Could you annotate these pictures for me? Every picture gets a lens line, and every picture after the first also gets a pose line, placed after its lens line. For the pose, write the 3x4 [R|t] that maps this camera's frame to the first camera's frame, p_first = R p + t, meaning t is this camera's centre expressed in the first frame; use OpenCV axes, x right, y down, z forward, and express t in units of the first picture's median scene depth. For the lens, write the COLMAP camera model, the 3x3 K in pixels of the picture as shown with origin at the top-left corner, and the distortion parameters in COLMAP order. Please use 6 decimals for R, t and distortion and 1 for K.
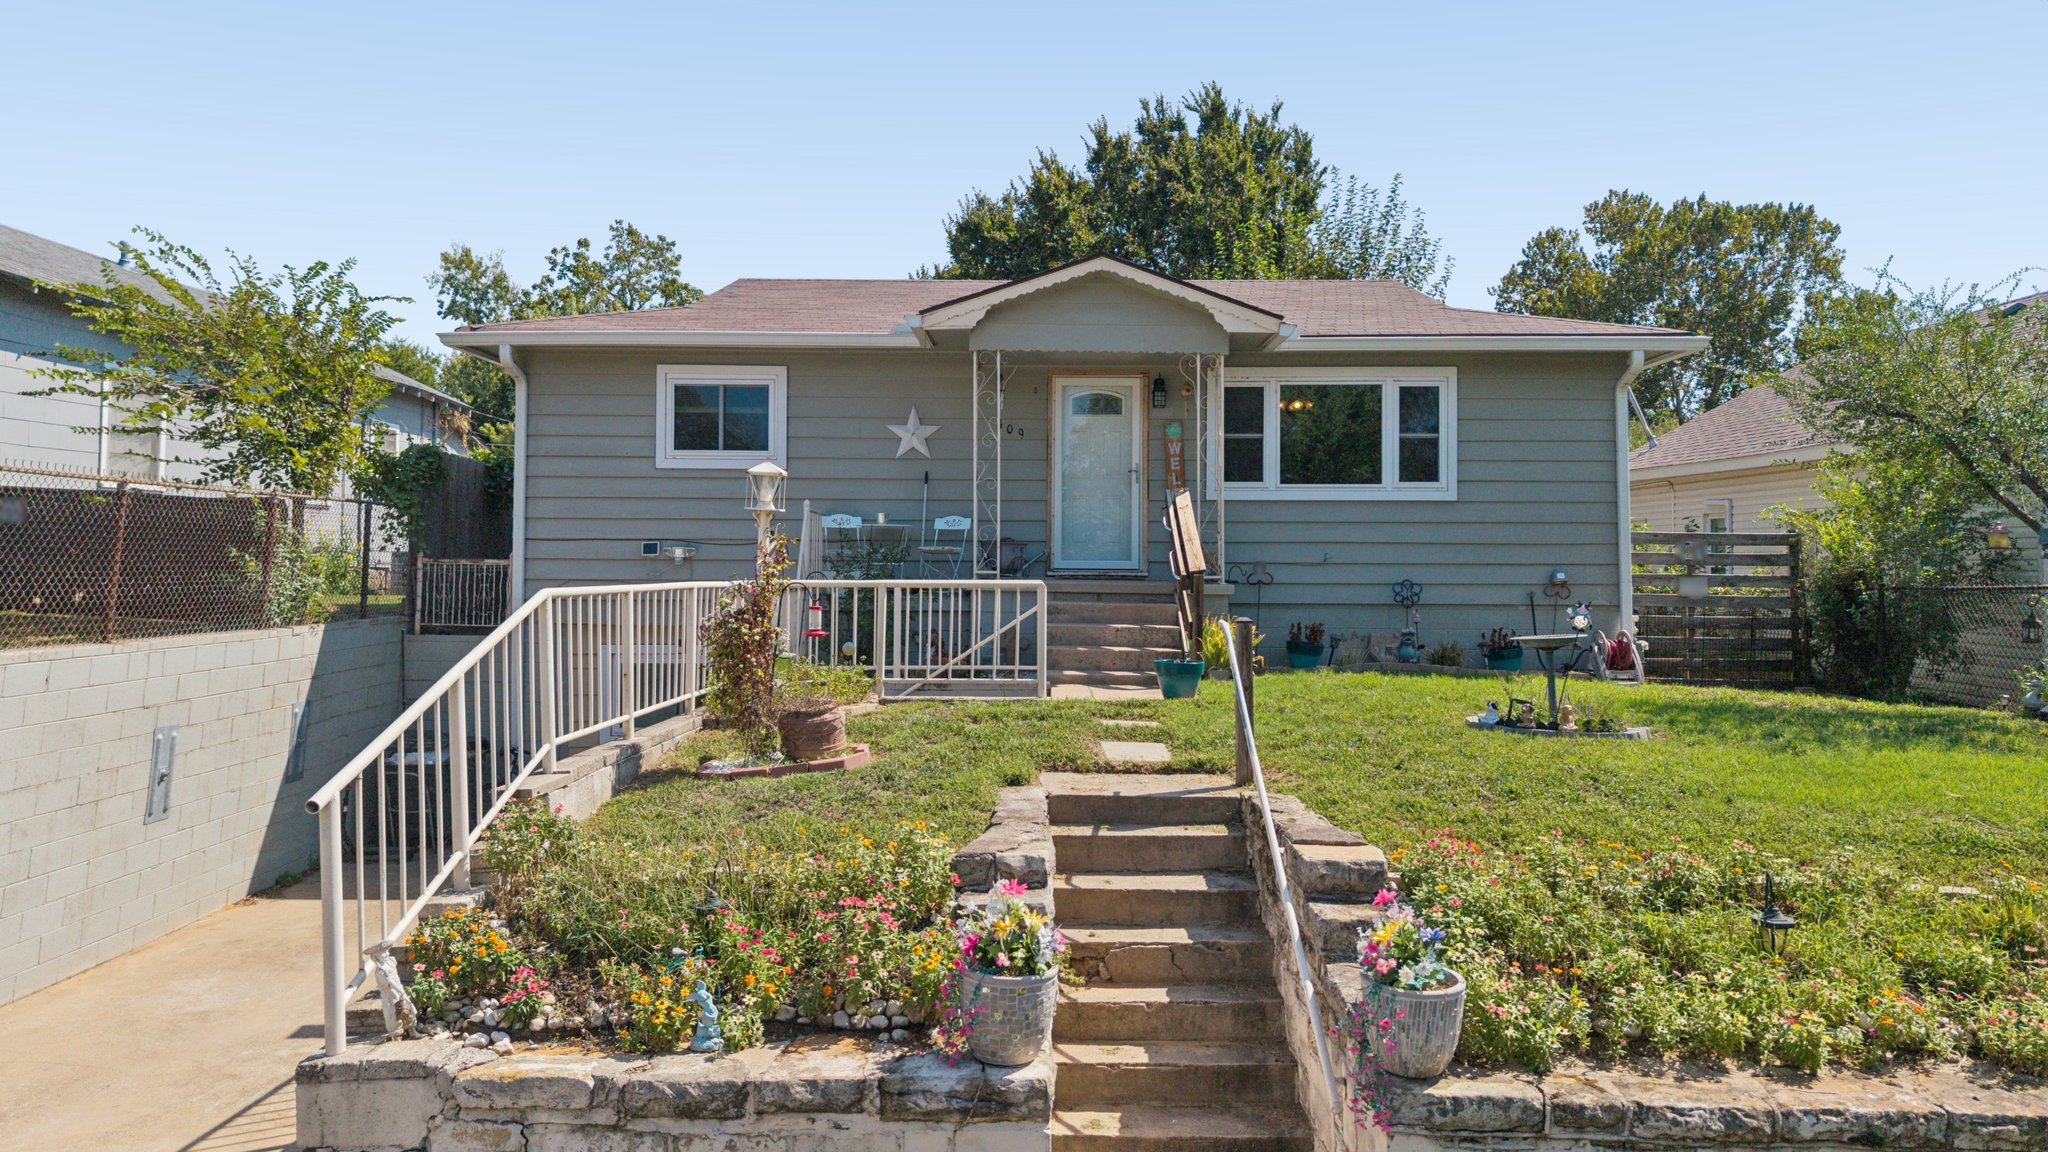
lens RADIAL K [[1397.6, 0, 1024.0], [0, 1397.6, 576.0], [0, 0, 1]] dist [0.012336, 0.000448]
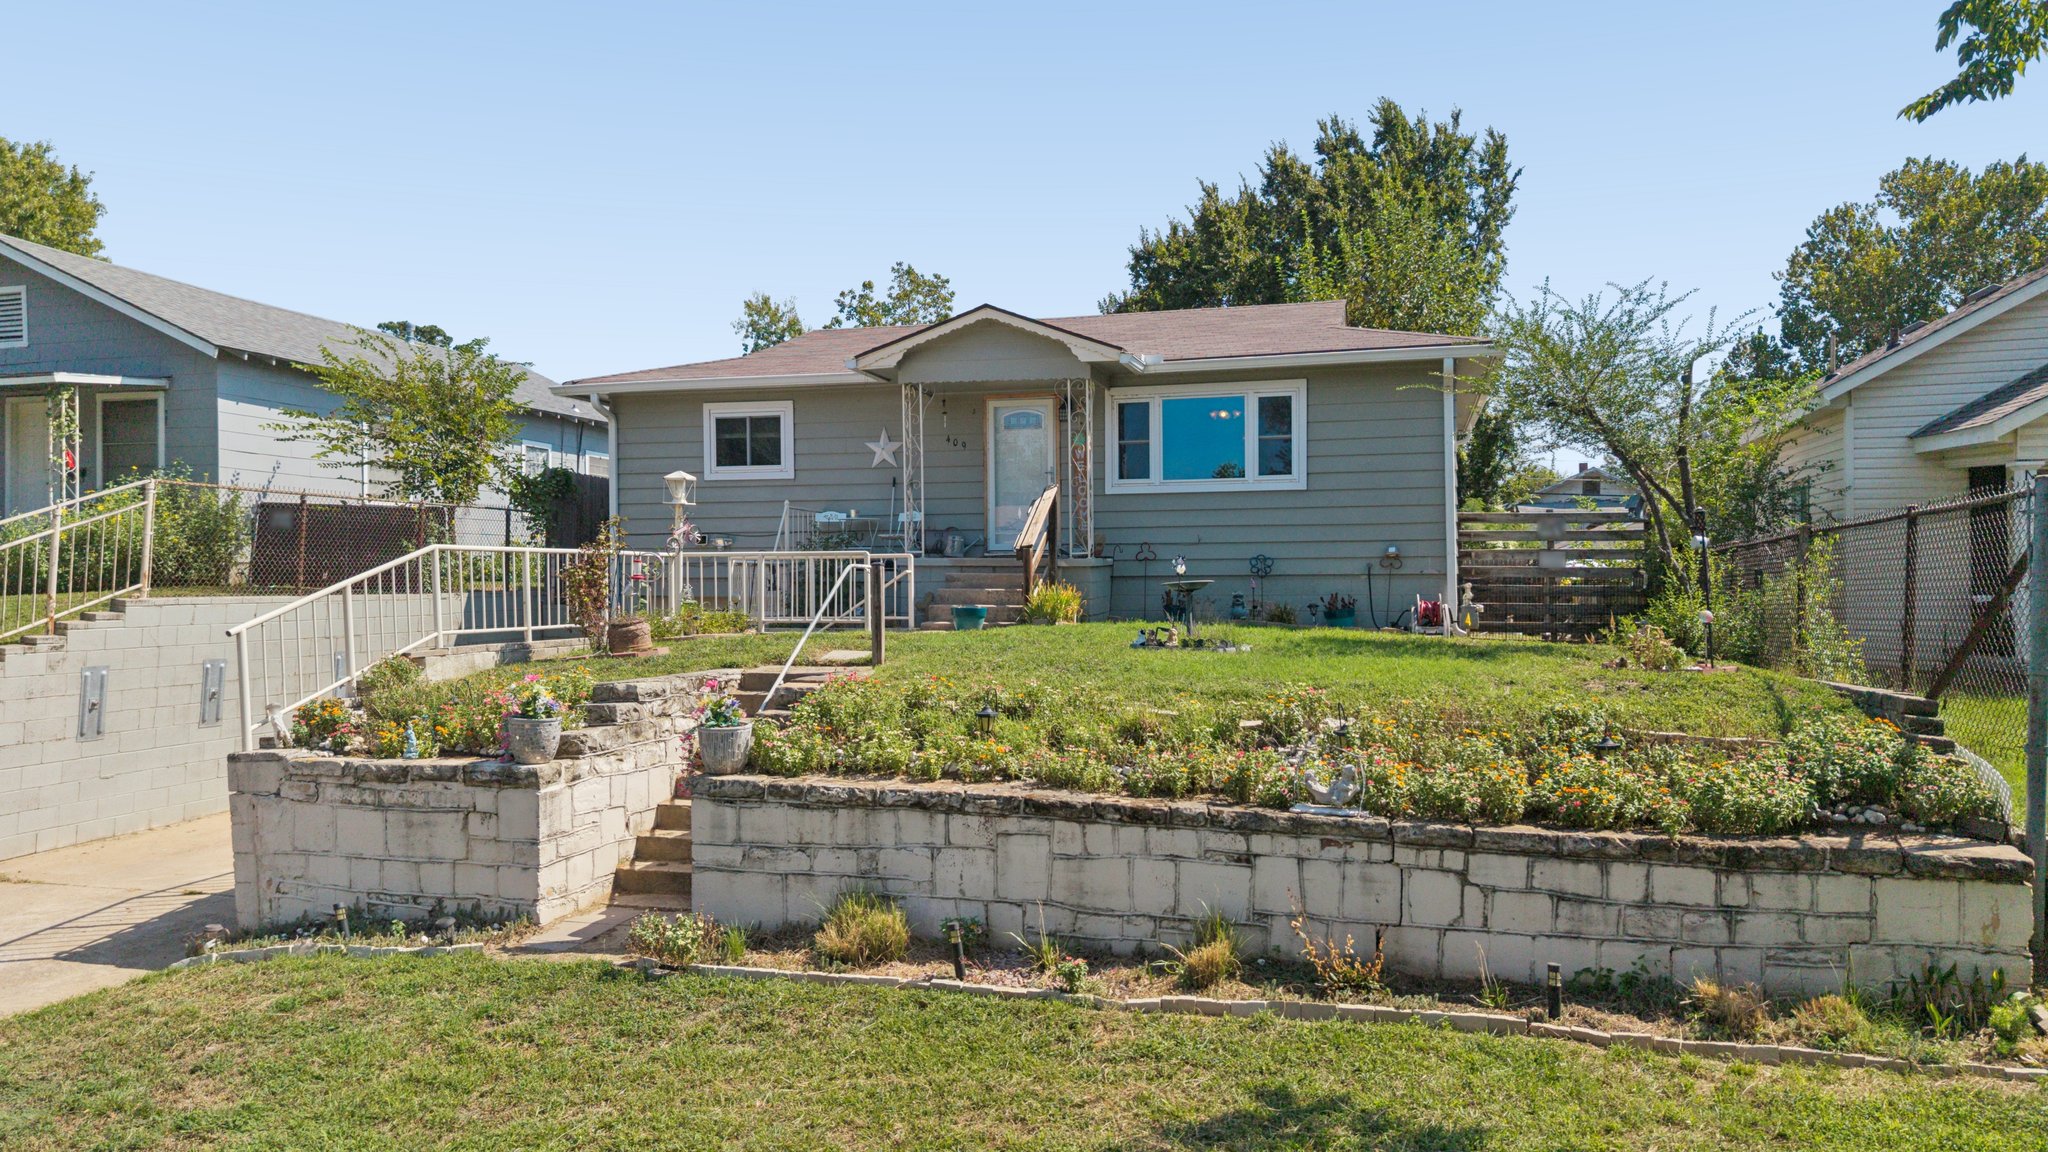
lens RADIAL K [[1369.1, 0, 1021.1], [0, 1369.1, 666.1], [0, 0, 1]] dist [0.030008, -0.024065]
pose [[0.970523, 0.005965, -0.240935, 0.357038], [0.007221, 0.998525, 0.053812, 0.033796], [0.240900, -0.053965, 0.969048, -0.227300]]
